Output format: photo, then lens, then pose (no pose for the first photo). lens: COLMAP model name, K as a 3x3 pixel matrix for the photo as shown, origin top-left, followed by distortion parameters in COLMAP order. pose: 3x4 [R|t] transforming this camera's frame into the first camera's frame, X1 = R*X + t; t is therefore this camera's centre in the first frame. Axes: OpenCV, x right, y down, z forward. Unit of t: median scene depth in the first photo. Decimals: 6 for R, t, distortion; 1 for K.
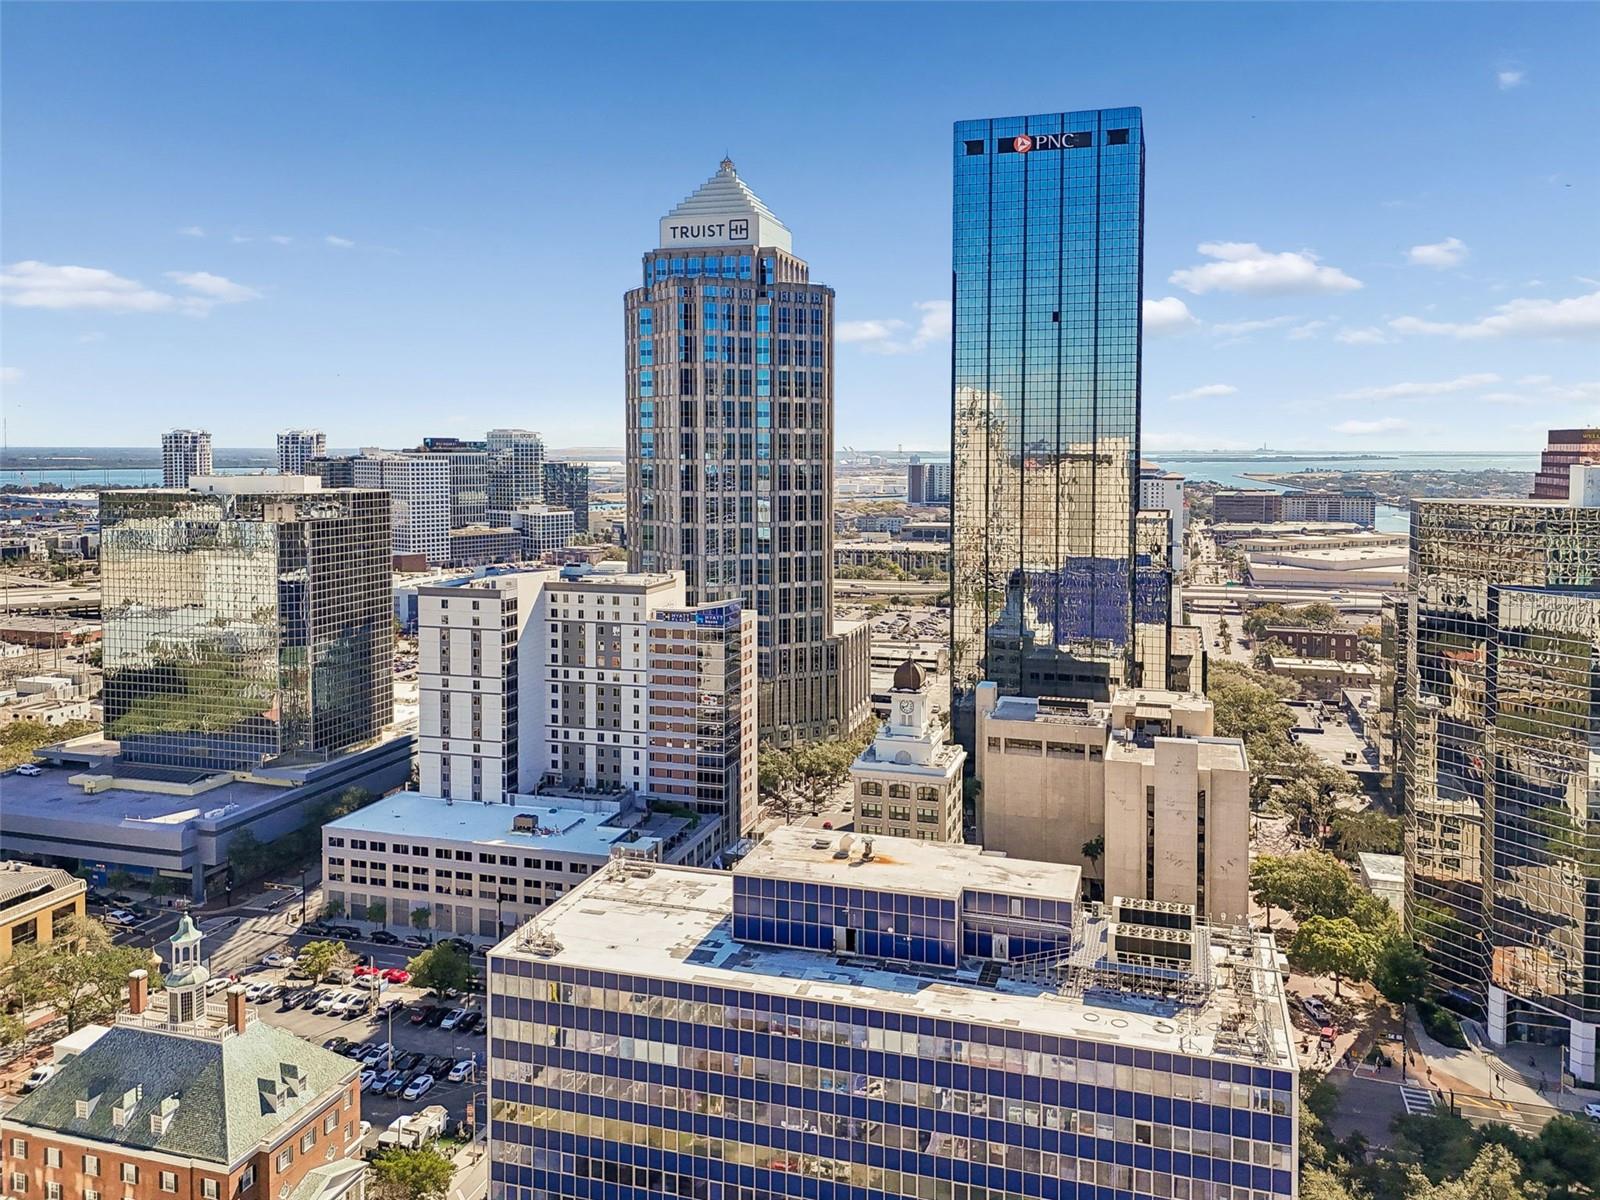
lens RADIAL K [[1219.9, 0, 813.4], [0, 1219.9, 512.6], [0, 0, 1]] dist [0.079813, -0.081285]
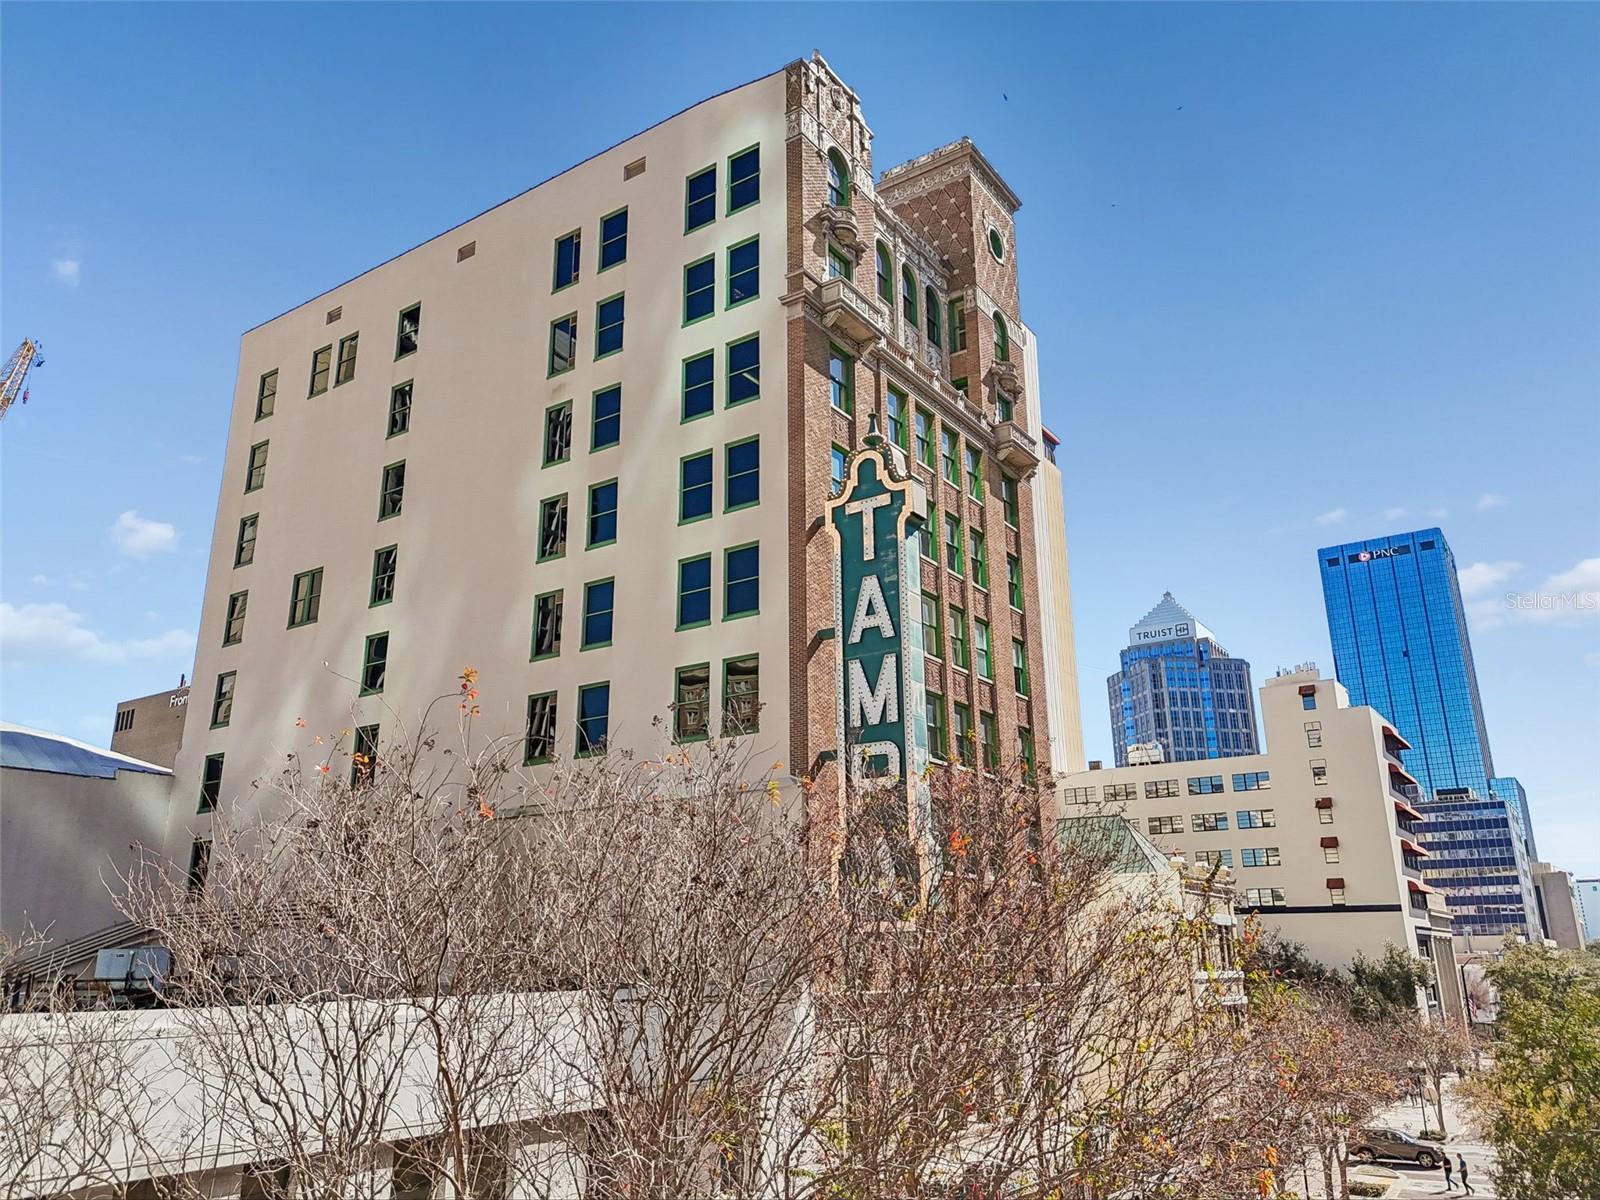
lens RADIAL K [[1219.9, 0, 821.1], [0, 1219.9, 596.9], [0, 0, 1]] dist [0.079813, -0.081285]
pose [[0.959035, -0.099905, -0.265086, -0.086316], [0.000155, 0.935935, -0.352172, 0.305893], [0.283287, 0.337705, 0.897610, -0.613821]]
